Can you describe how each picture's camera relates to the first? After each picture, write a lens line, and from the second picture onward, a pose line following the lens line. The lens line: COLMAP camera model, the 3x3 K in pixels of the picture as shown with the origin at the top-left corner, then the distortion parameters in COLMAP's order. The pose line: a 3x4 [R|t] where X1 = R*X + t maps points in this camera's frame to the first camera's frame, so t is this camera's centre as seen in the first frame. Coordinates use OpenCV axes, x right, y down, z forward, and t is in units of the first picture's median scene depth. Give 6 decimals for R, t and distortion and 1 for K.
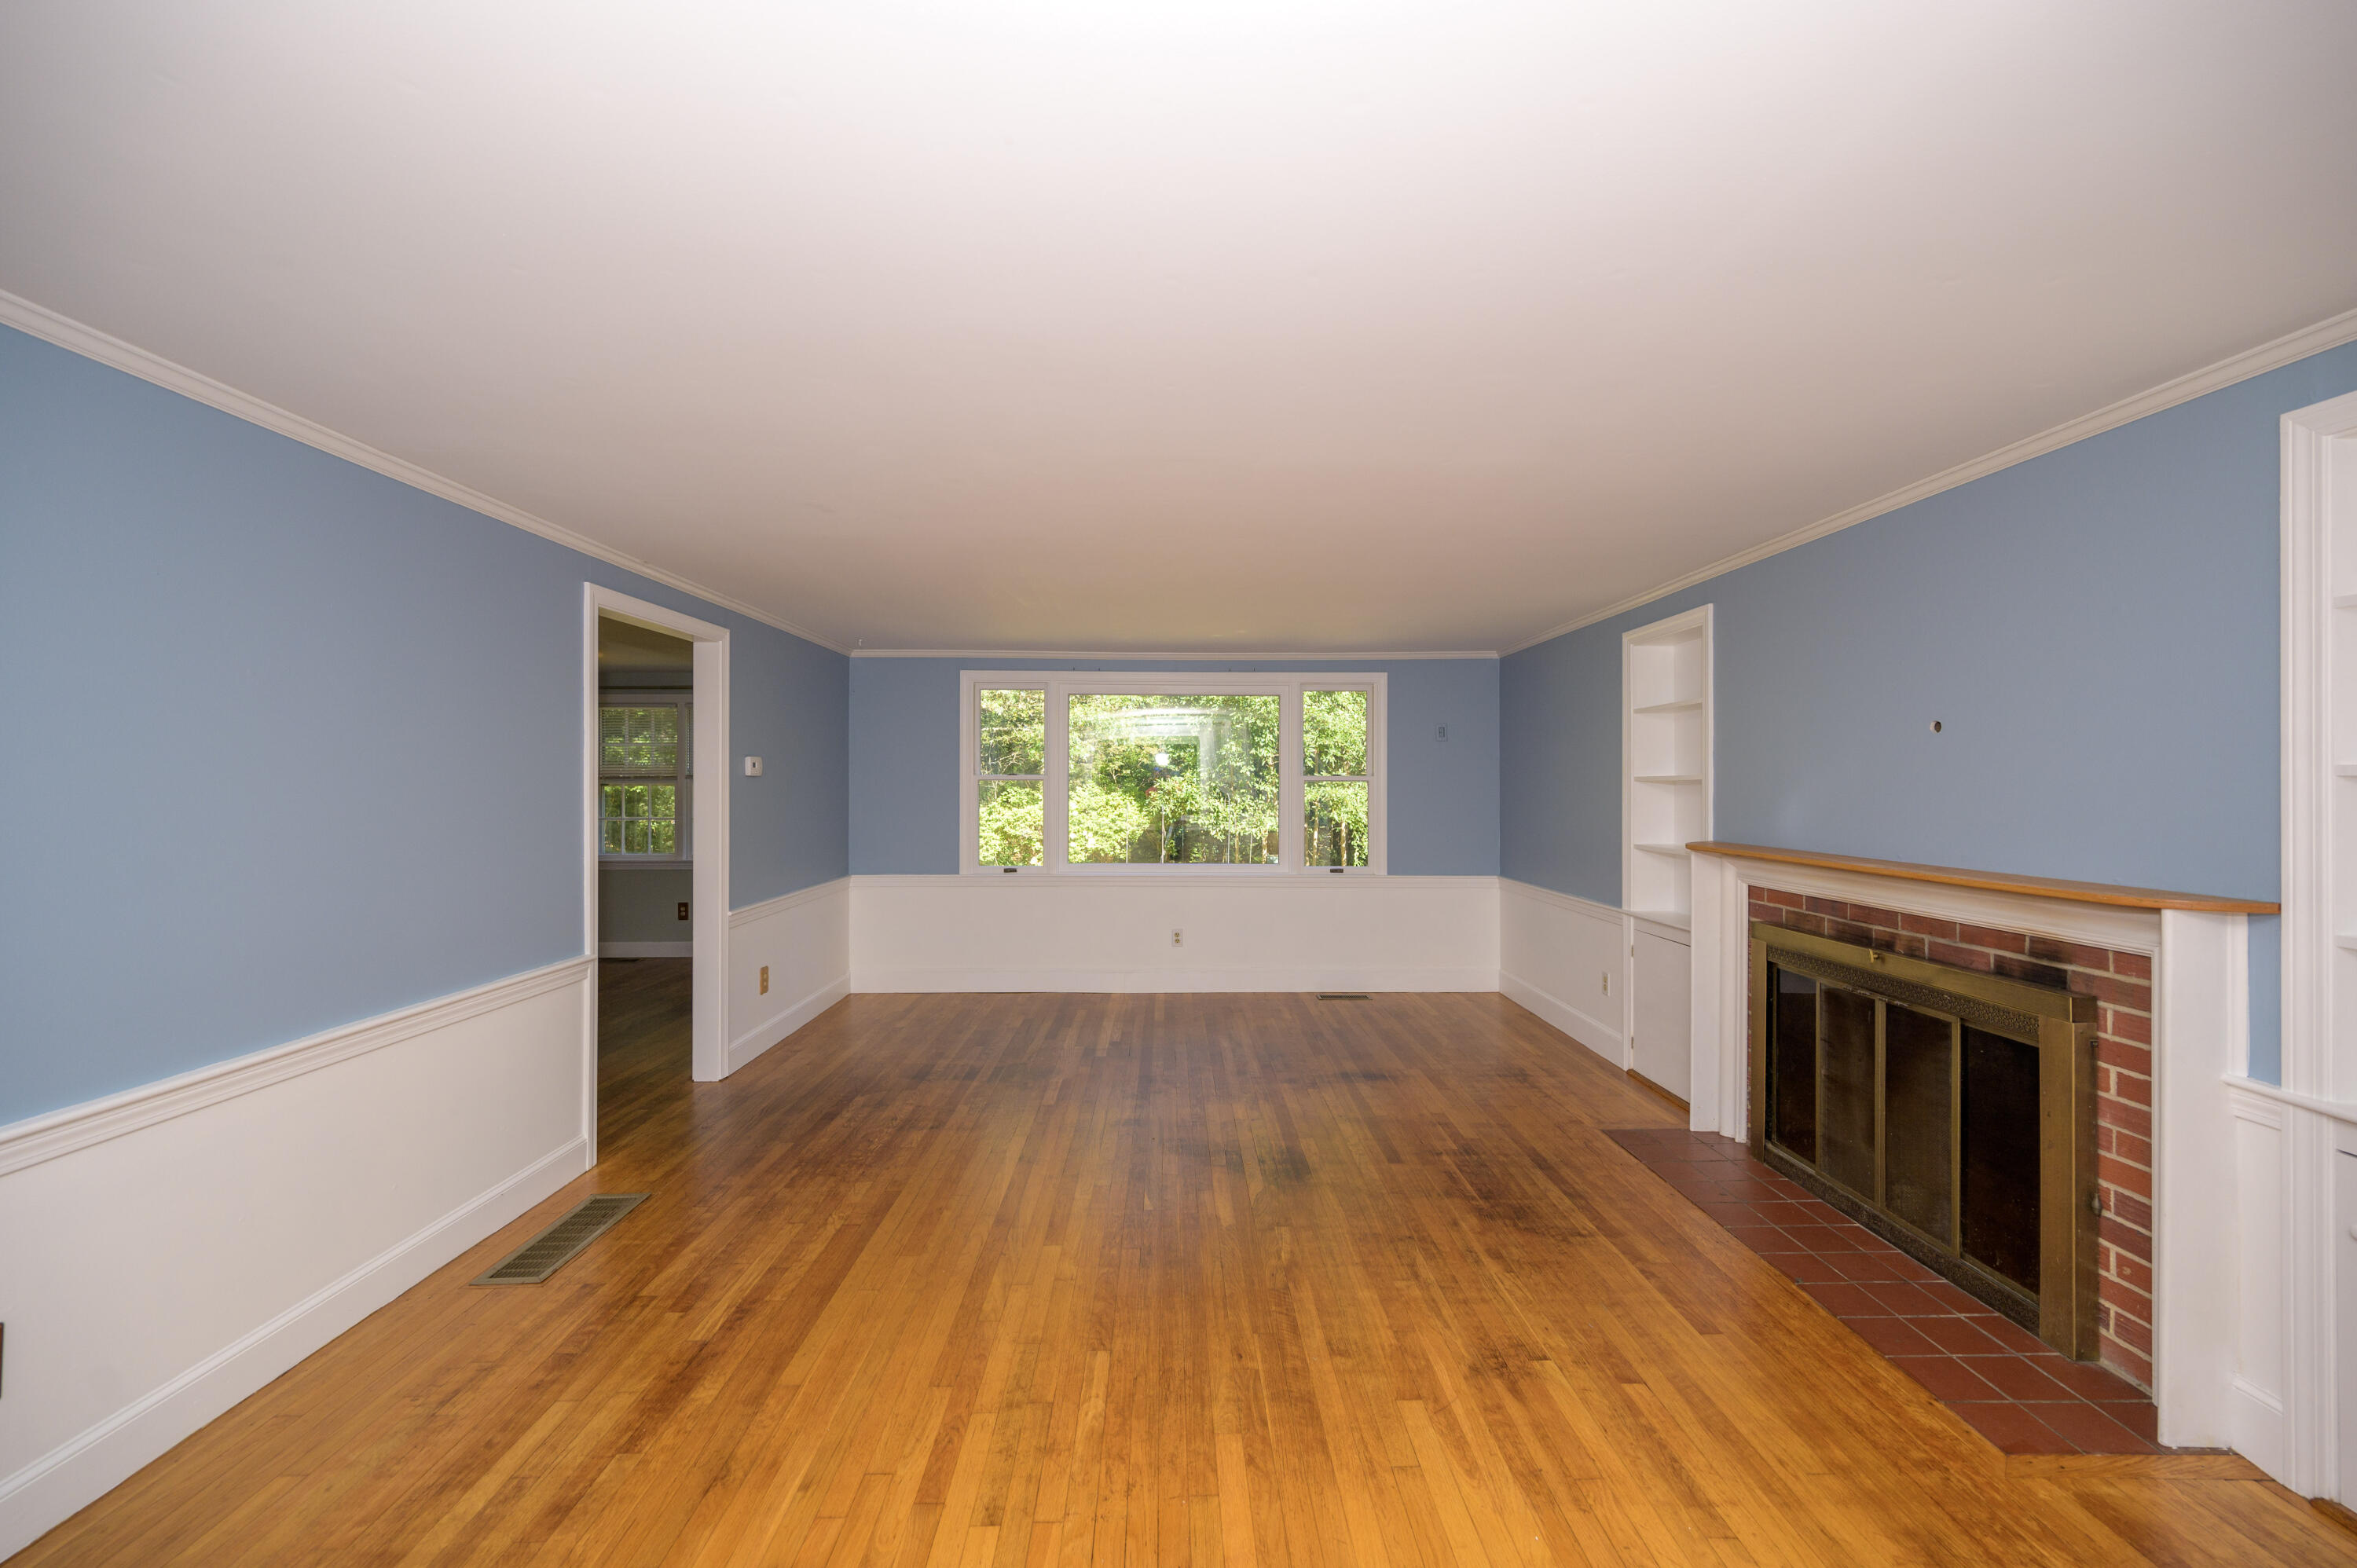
lens RADIAL K [[932.2, 0, 1173.5], [0, 932.2, 784.8], [0, 0, 1]] dist [-0.001957, 0.000343]
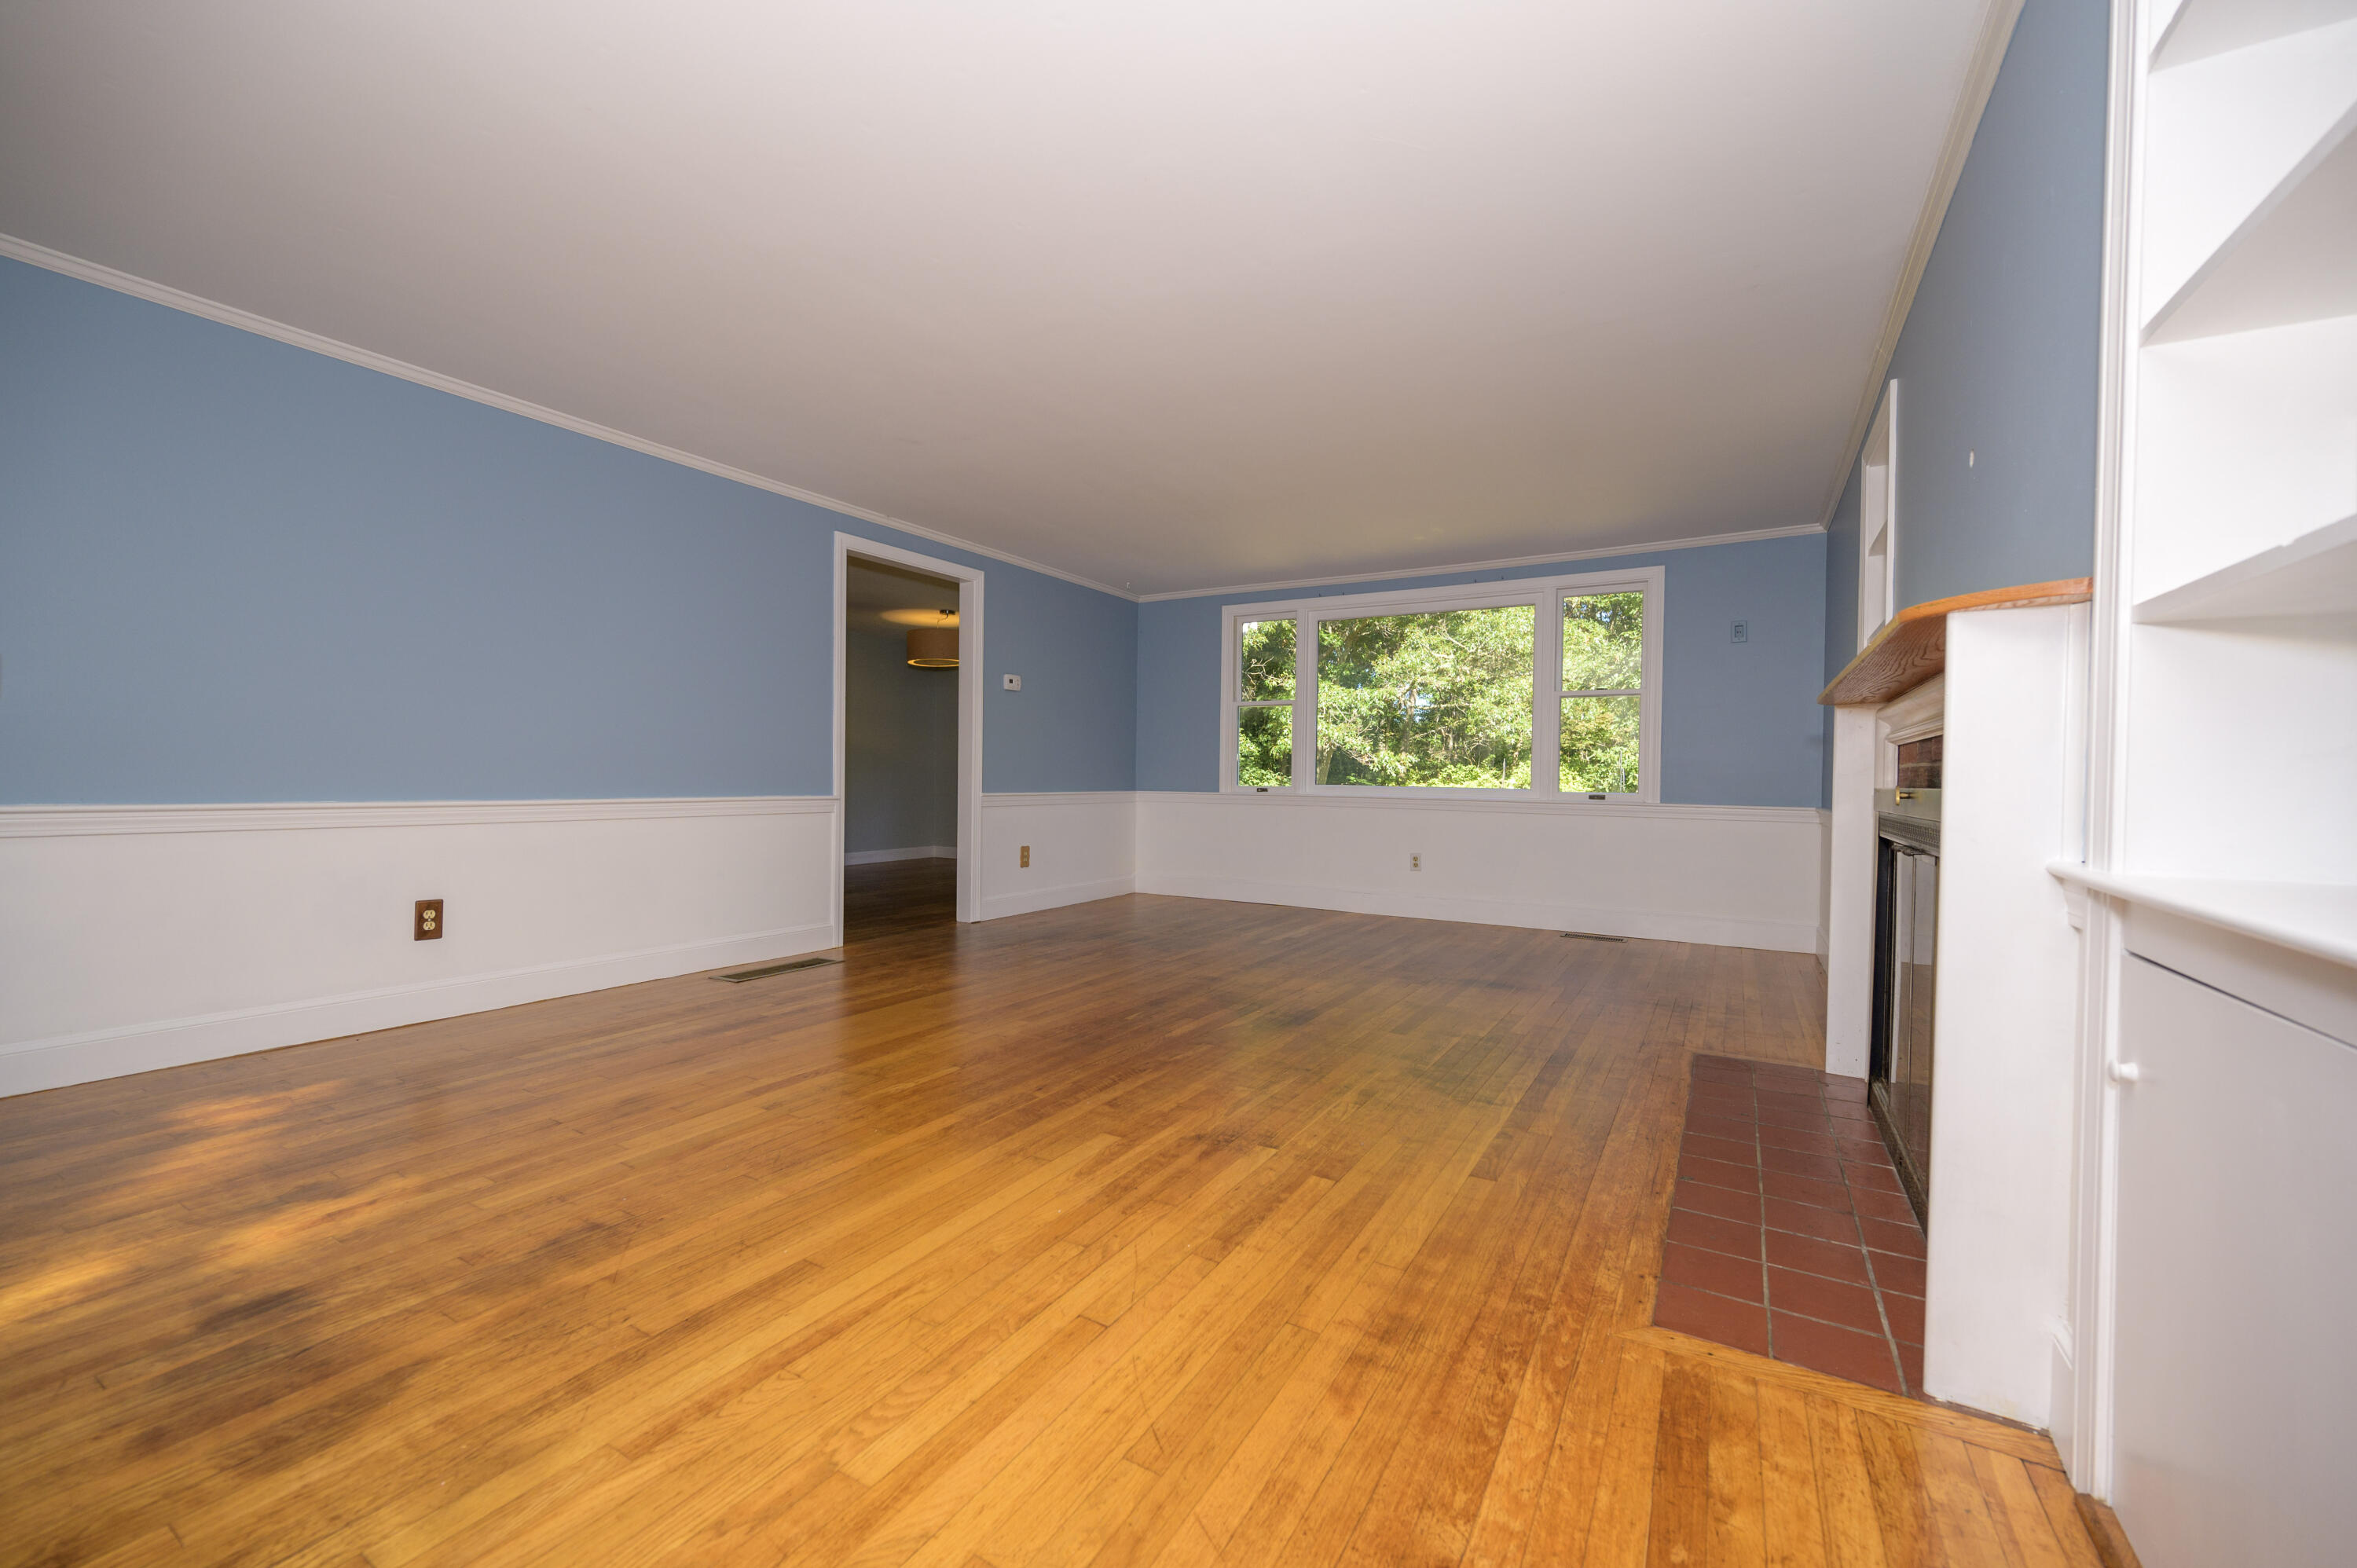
lens RADIAL K [[932.2, 0, 1173.5], [0, 932.2, 784.8], [0, 0, 1]] dist [-0.001957, 0.000343]
pose [[0.850813, 0.014909, -0.525257, 0.419067], [-0.015276, 0.999877, 0.003637, 0.117079], [0.525247, 0.004930, 0.850936, 0.051569]]
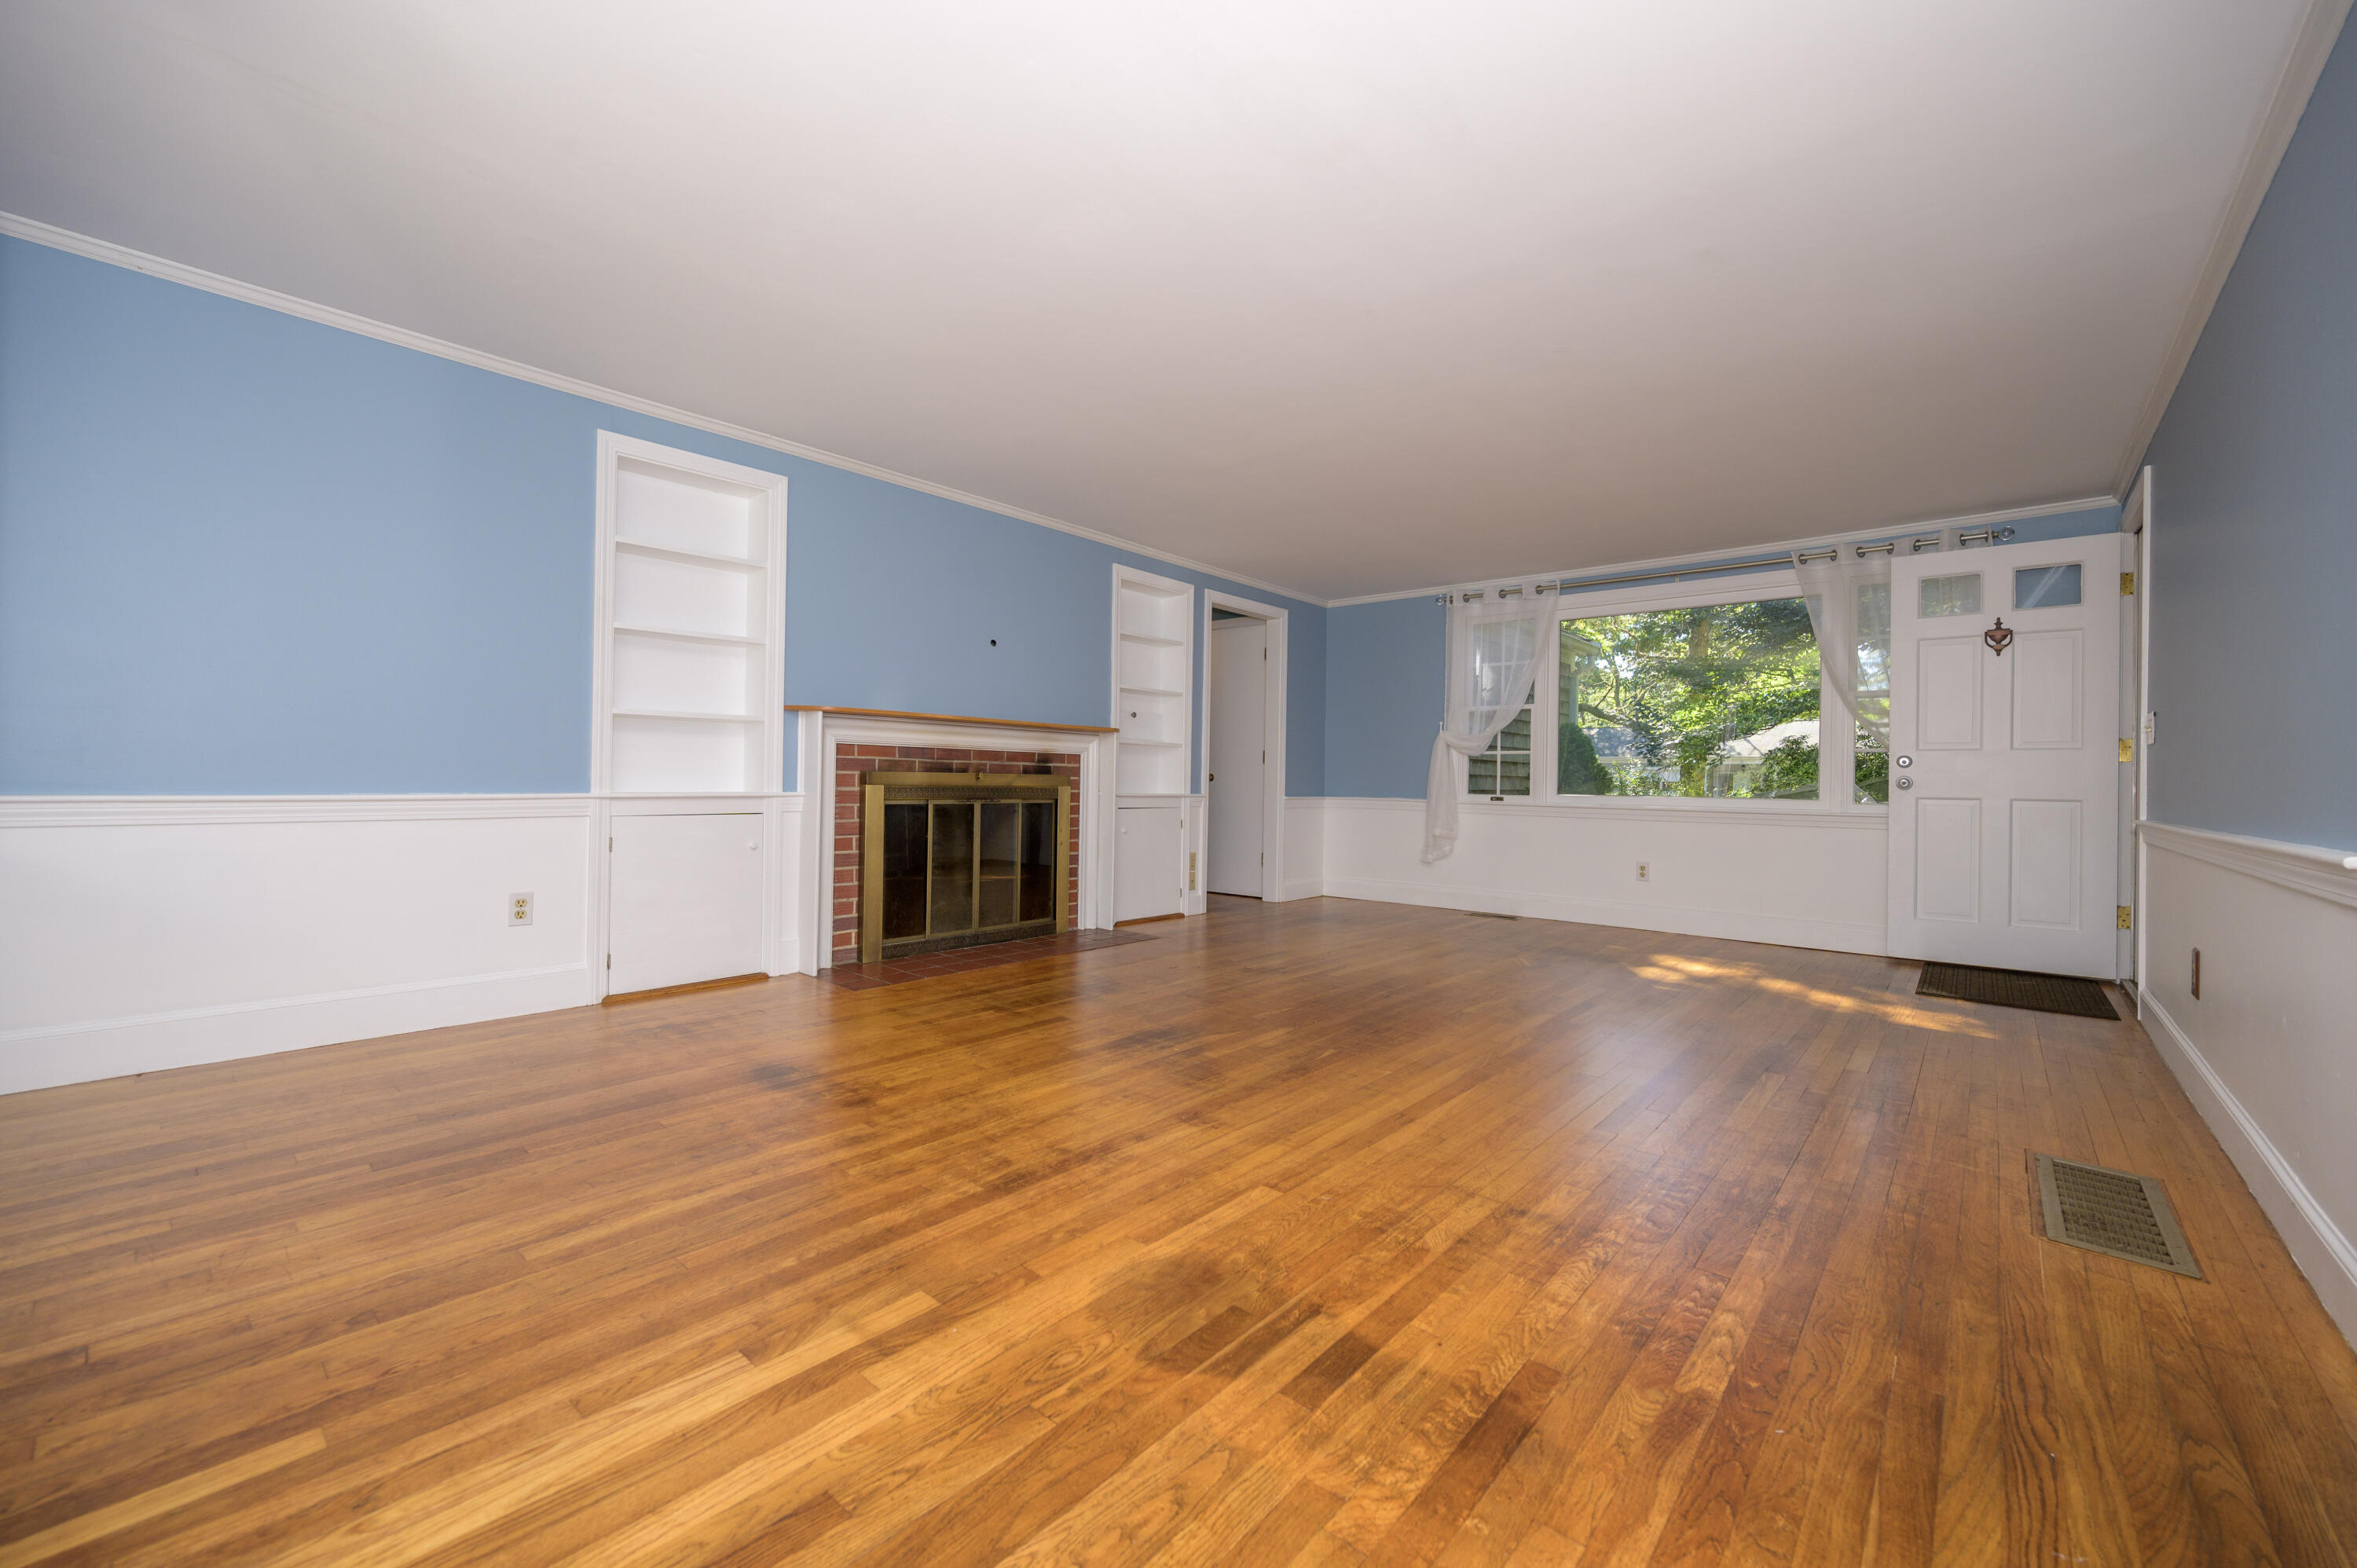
lens RADIAL K [[932.2, 0, 1173.5], [0, 932.2, 784.8], [0, 0, 1]] dist [-0.001957, 0.000343]
pose [[-0.744654, -0.014671, 0.667289, -0.383935], [-0.015149, 0.999872, 0.005078, 0.118609], [-0.667278, -0.006327, -0.744782, 1.279190]]
